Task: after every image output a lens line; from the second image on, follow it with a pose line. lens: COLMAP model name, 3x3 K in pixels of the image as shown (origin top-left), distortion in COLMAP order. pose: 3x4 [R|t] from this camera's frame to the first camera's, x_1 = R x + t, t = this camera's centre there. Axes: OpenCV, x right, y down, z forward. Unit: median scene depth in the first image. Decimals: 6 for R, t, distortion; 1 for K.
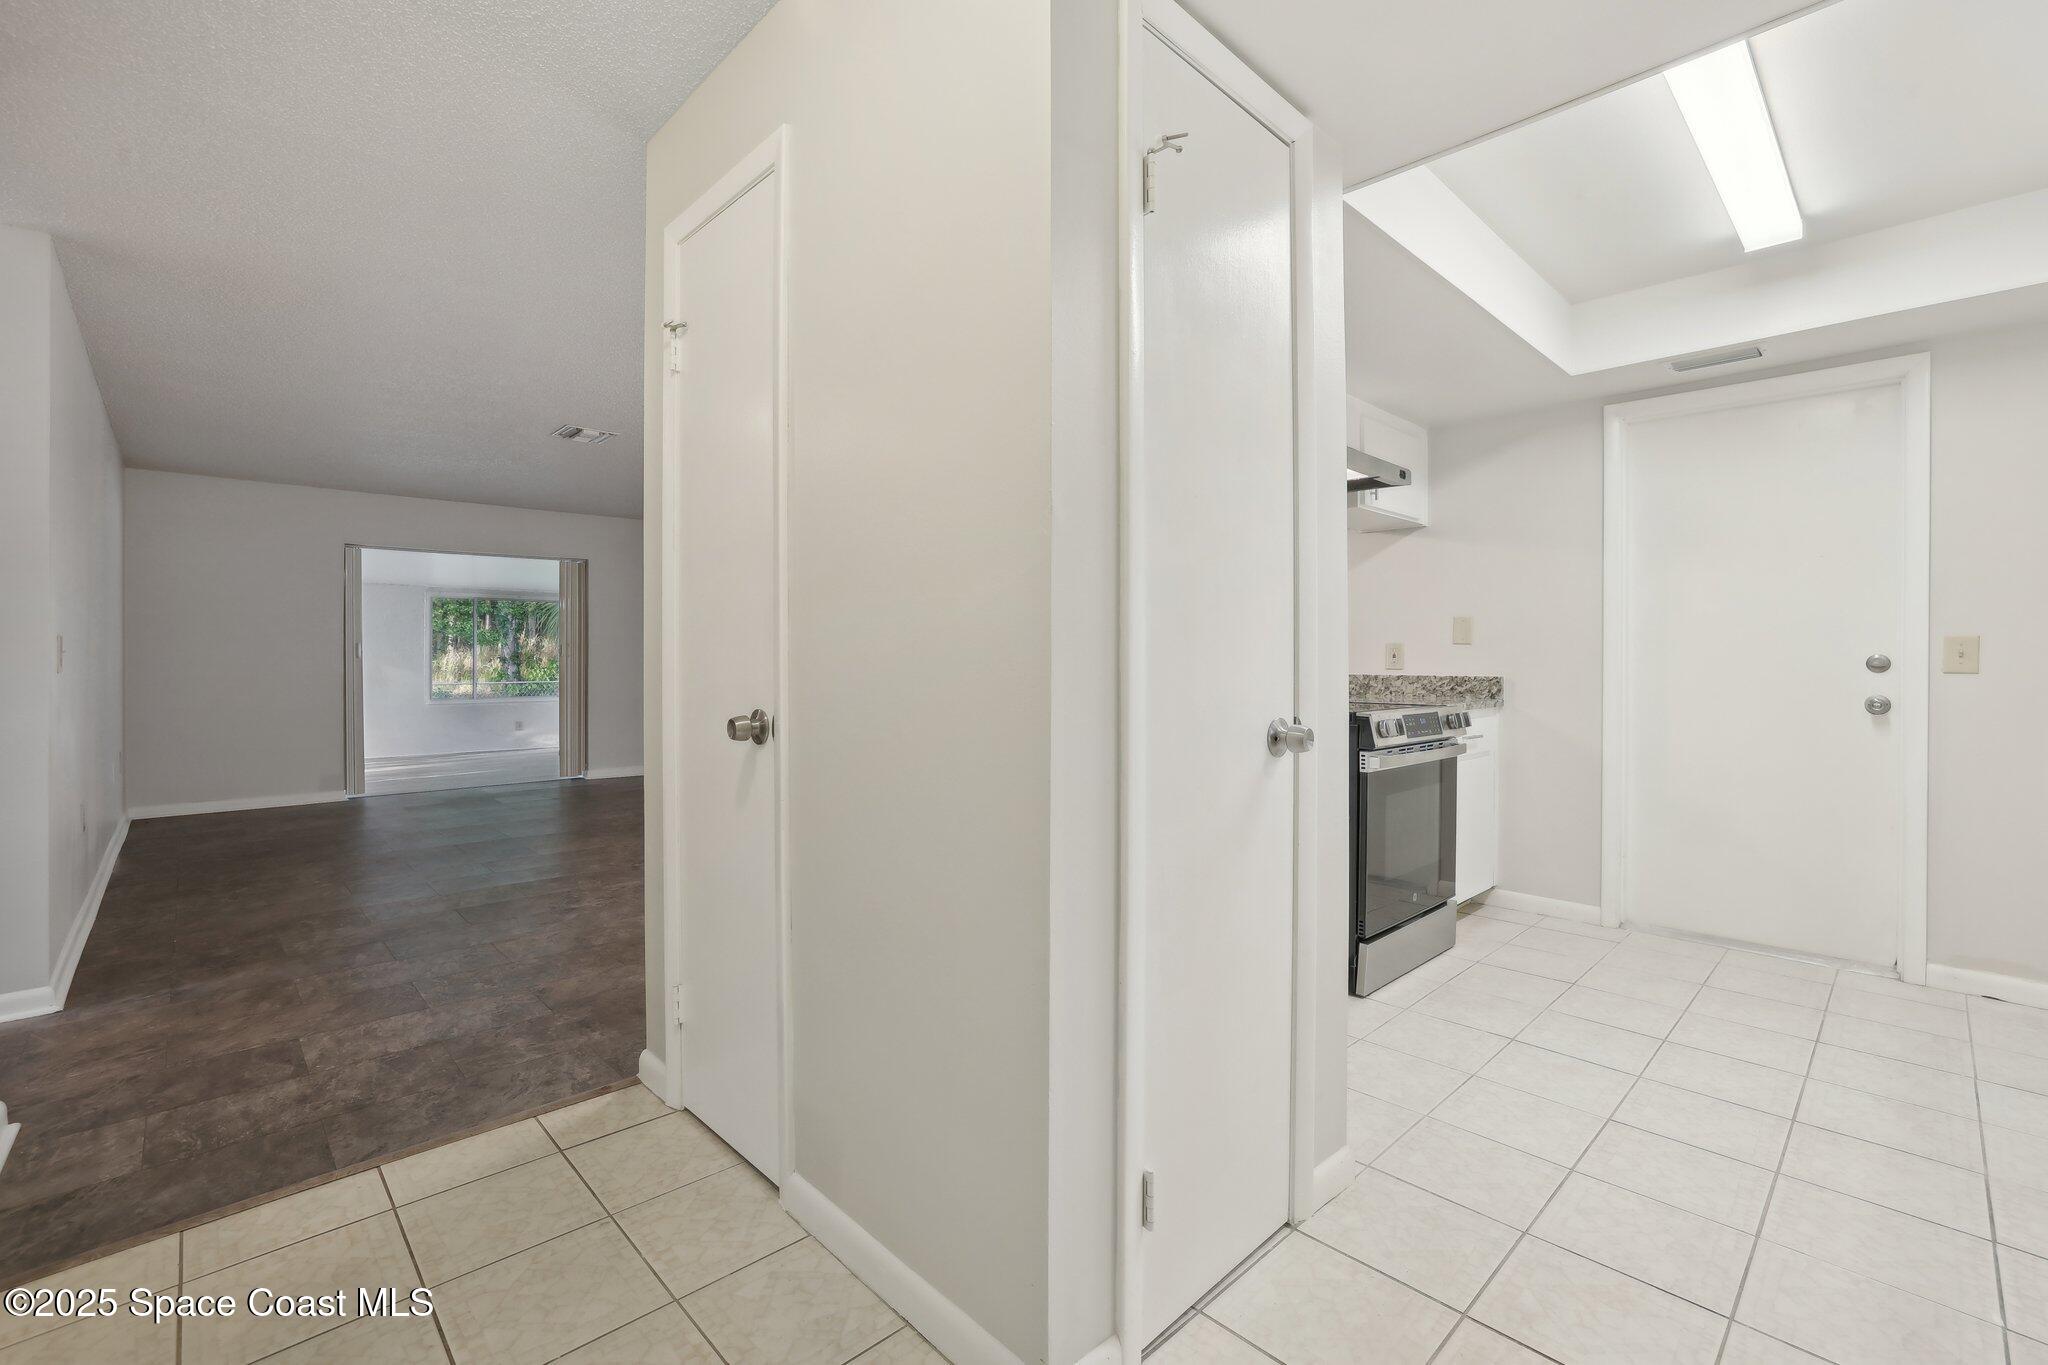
lens RADIAL K [[905.7, 0, 1009.8], [0, 905.7, 660.0], [0, 0, 1]] dist [-0.043305, 0.017791]
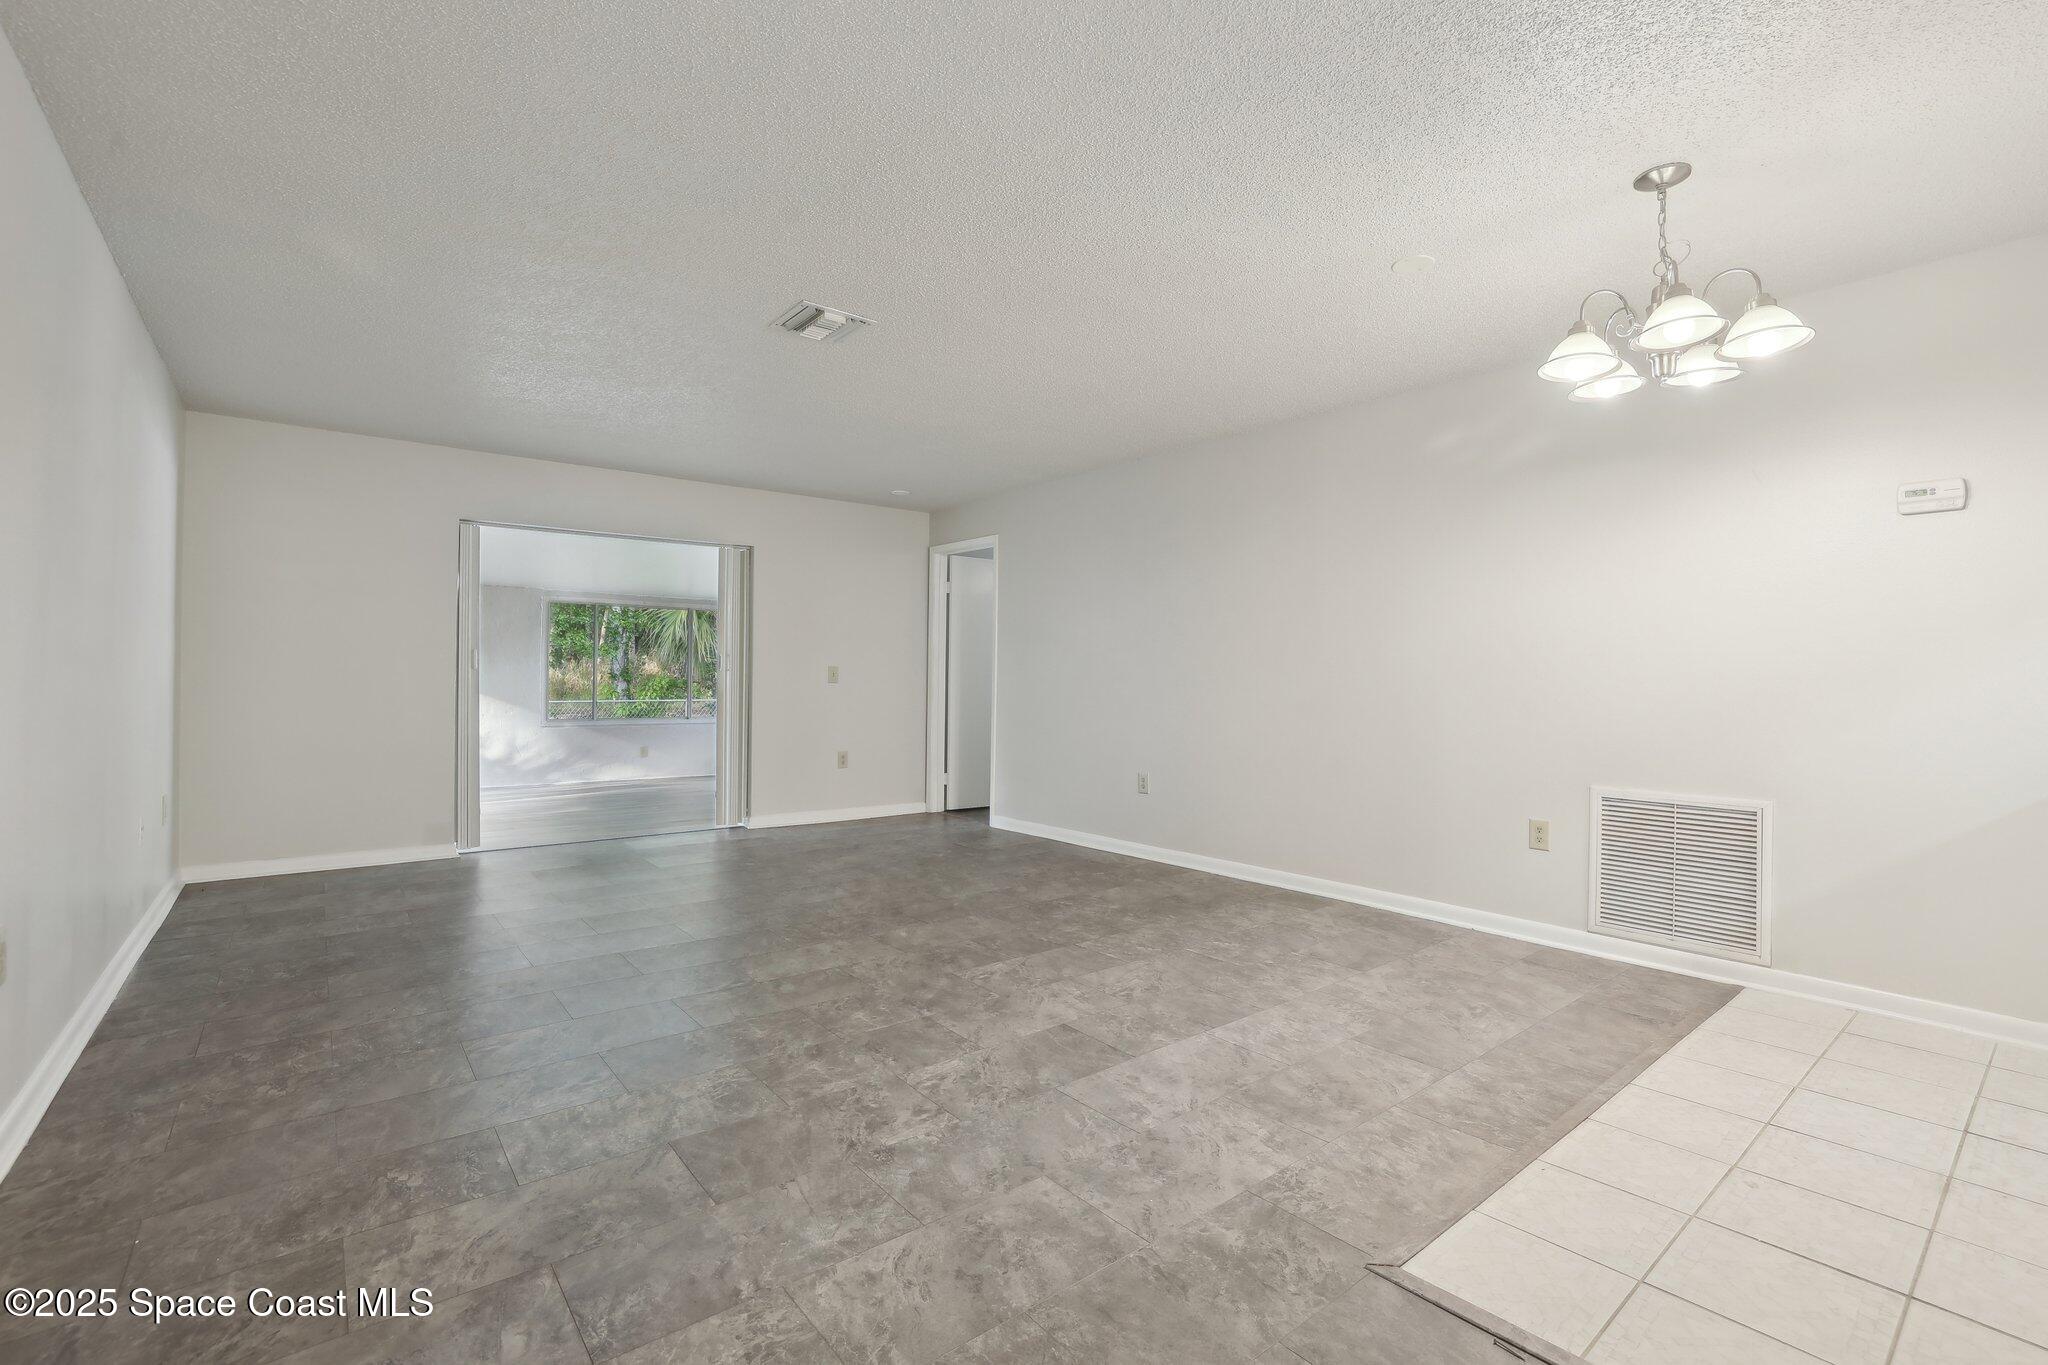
lens RADIAL K [[905.7, 0, 1009.8], [0, 905.7, 660.0], [0, 0, 1]] dist [-0.043305, 0.017791]
pose [[0.996785, 0.002589, -0.080085, -0.217879], [-0.004239, 0.999782, -0.020440, 0.003075], [0.080014, 0.020714, 0.996578, 0.278673]]
